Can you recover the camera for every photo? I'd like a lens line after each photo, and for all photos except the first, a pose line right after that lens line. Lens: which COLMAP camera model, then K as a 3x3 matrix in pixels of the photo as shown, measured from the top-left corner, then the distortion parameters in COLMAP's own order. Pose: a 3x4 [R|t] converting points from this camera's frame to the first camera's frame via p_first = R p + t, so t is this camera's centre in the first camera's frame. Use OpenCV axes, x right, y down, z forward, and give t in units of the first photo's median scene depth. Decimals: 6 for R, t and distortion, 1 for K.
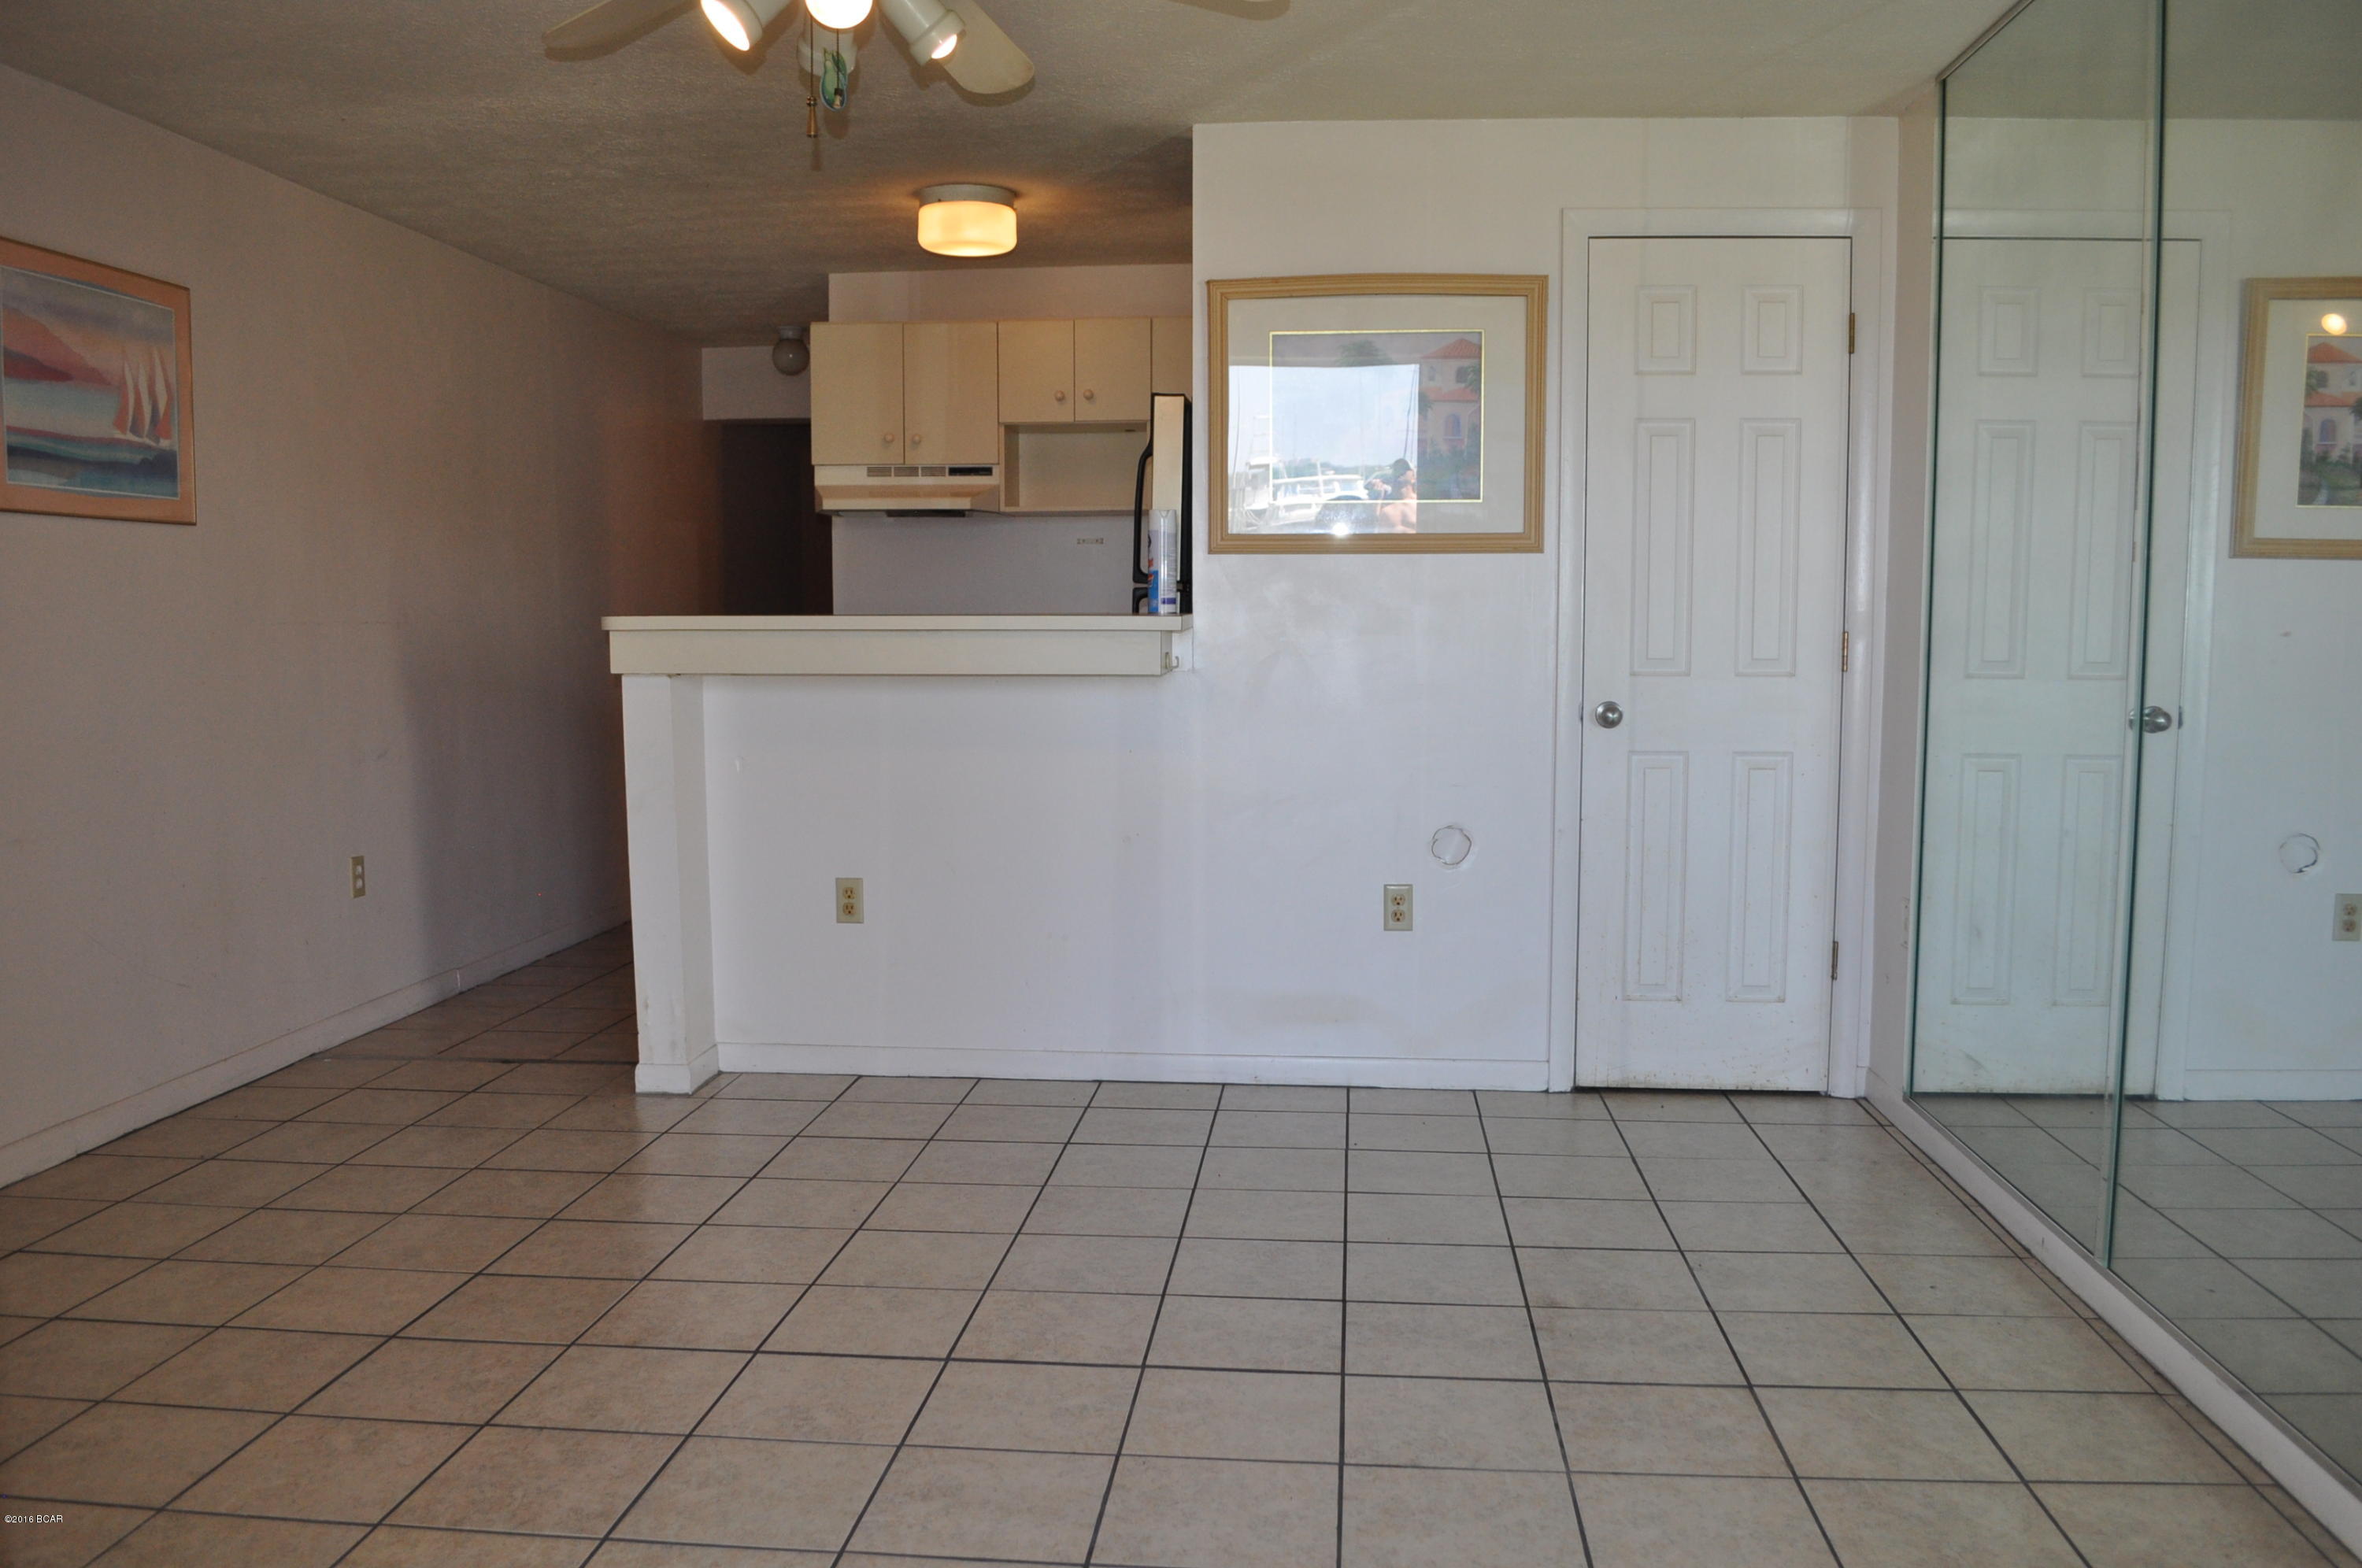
lens RADIAL K [[1861.7, 0, 1181.1], [0, 1861.7, 789.1], [0, 0, 1]] dist [-0.083731, 0.006996]
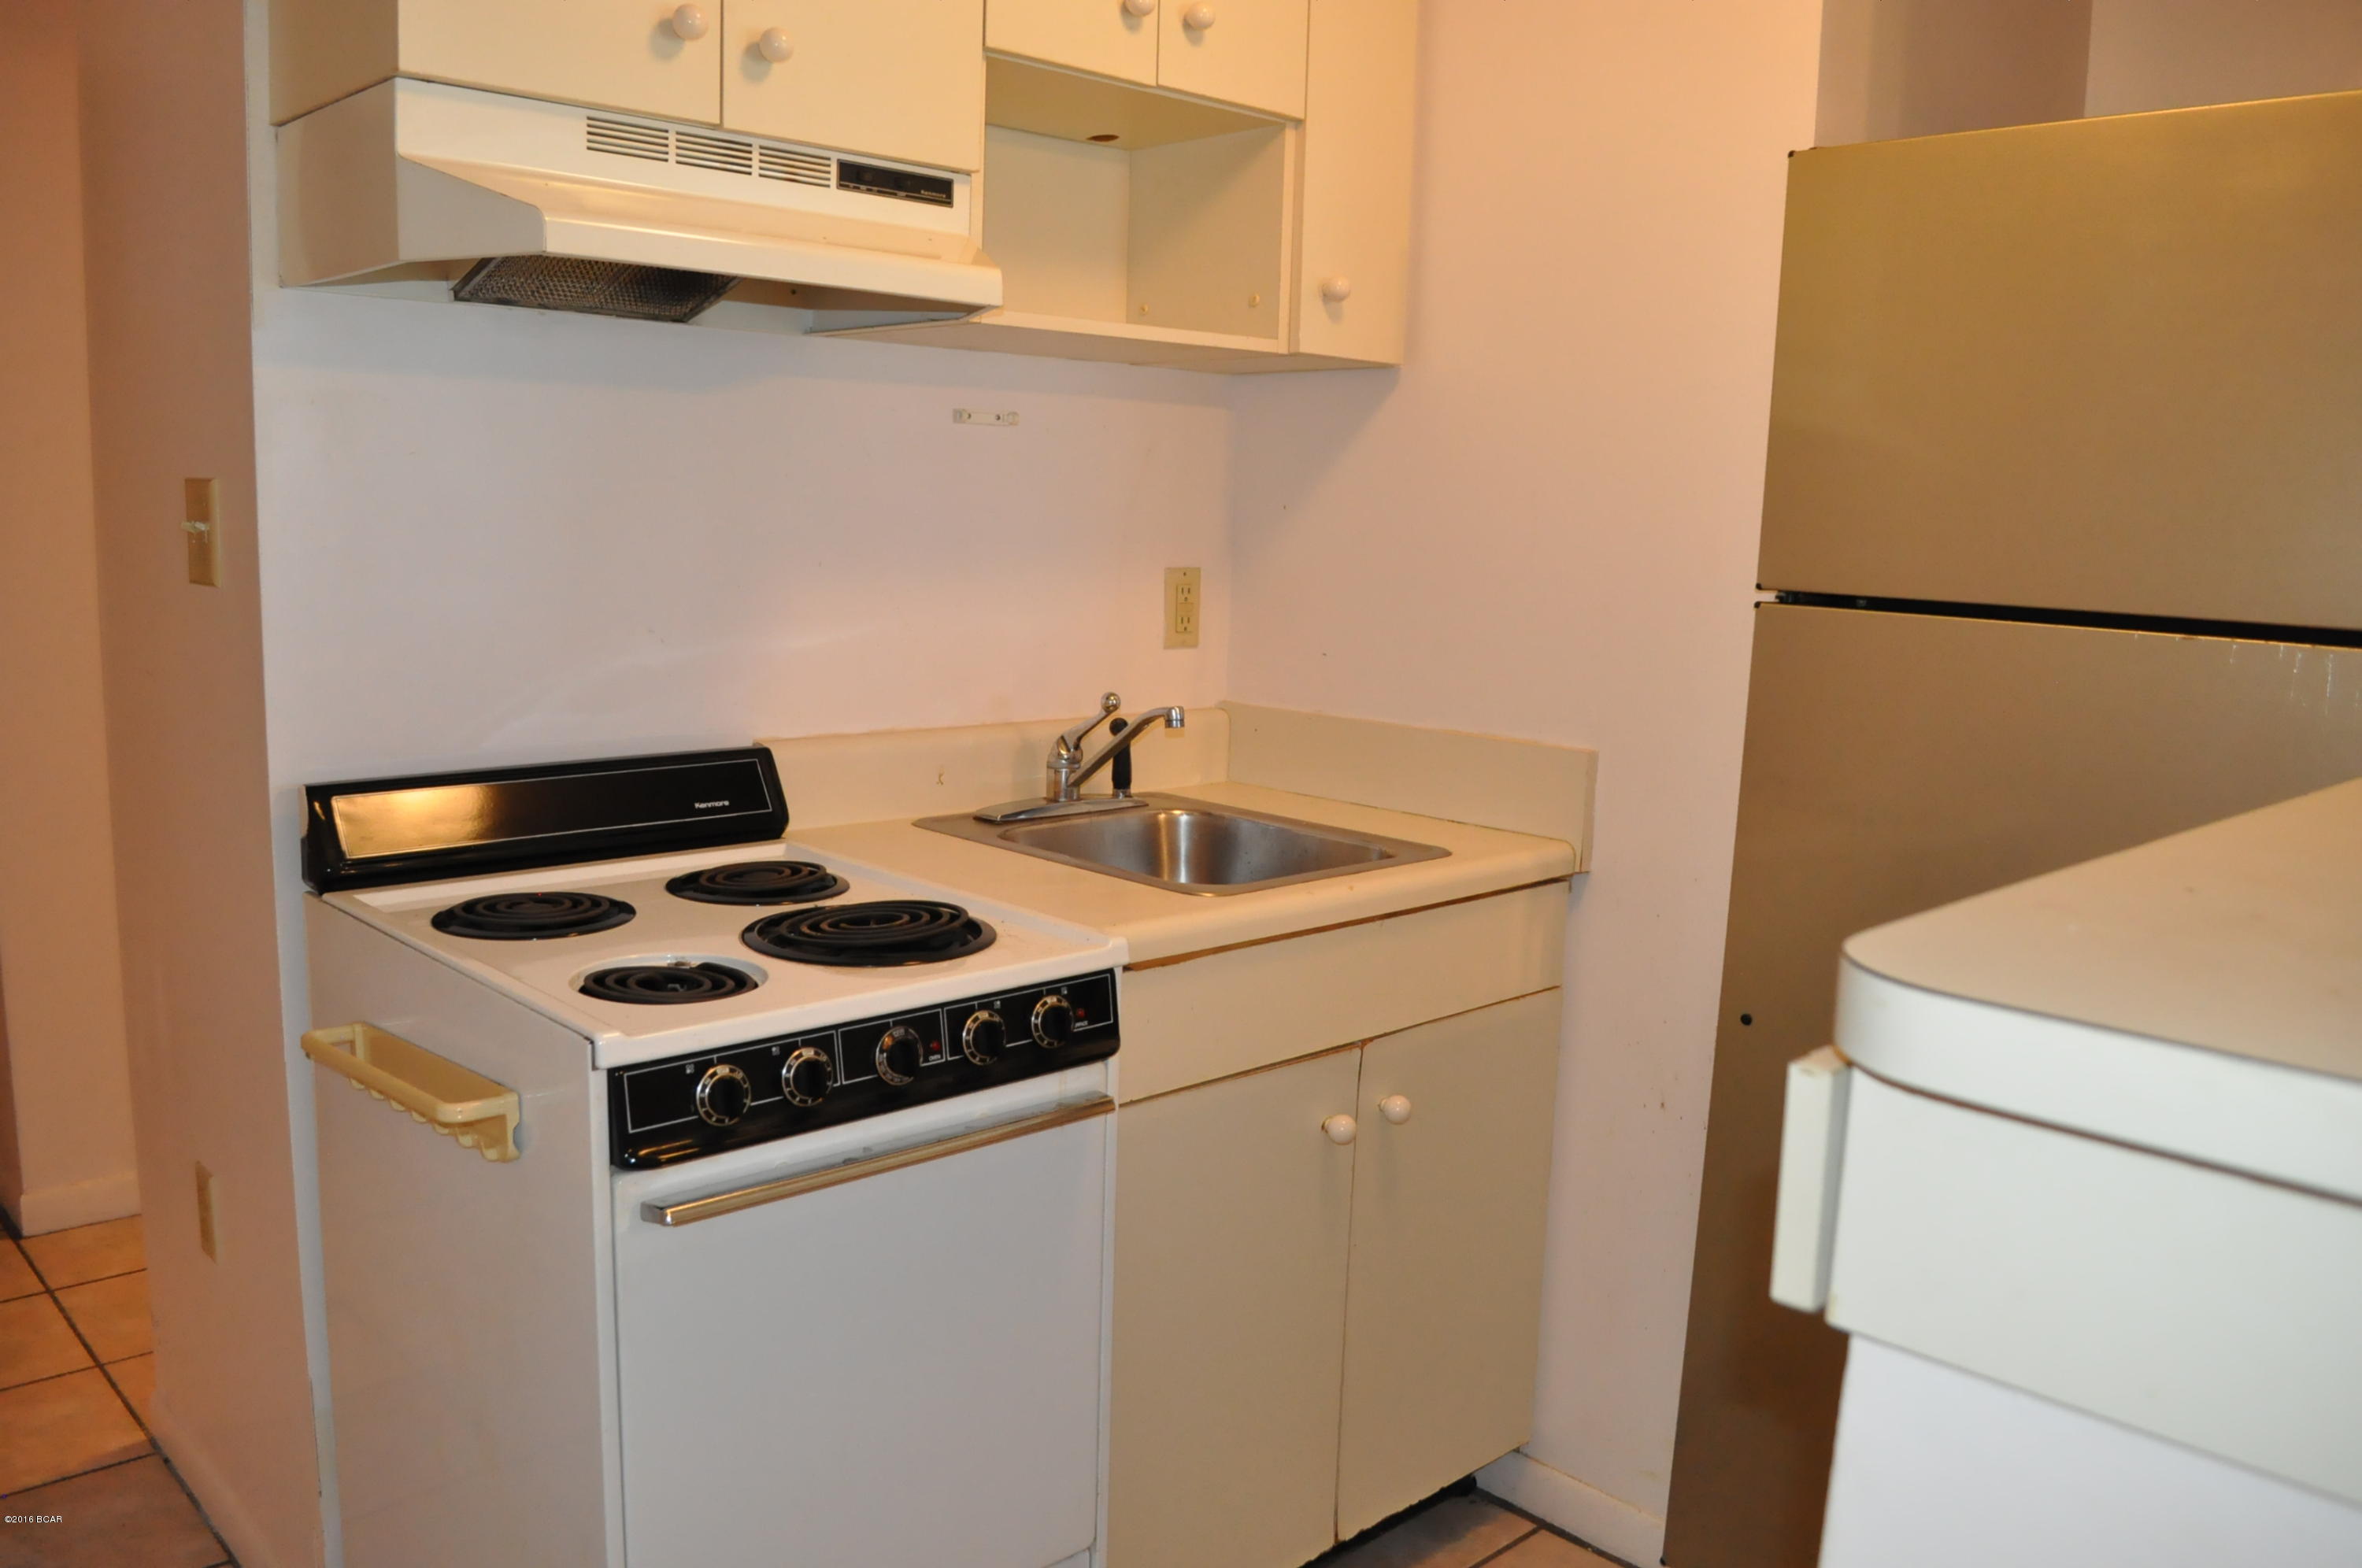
lens RADIAL K [[1861.7, 0, 1182.3], [0, 1861.7, 786.1], [0, 0, 1]] dist [-0.083731, 0.006996]
pose [[0.657816, -0.093088, 0.747404, -0.325971], [0.037504, 0.995150, 0.090936, -0.095807], [-0.752244, -0.031789, 0.658117, 0.753654]]
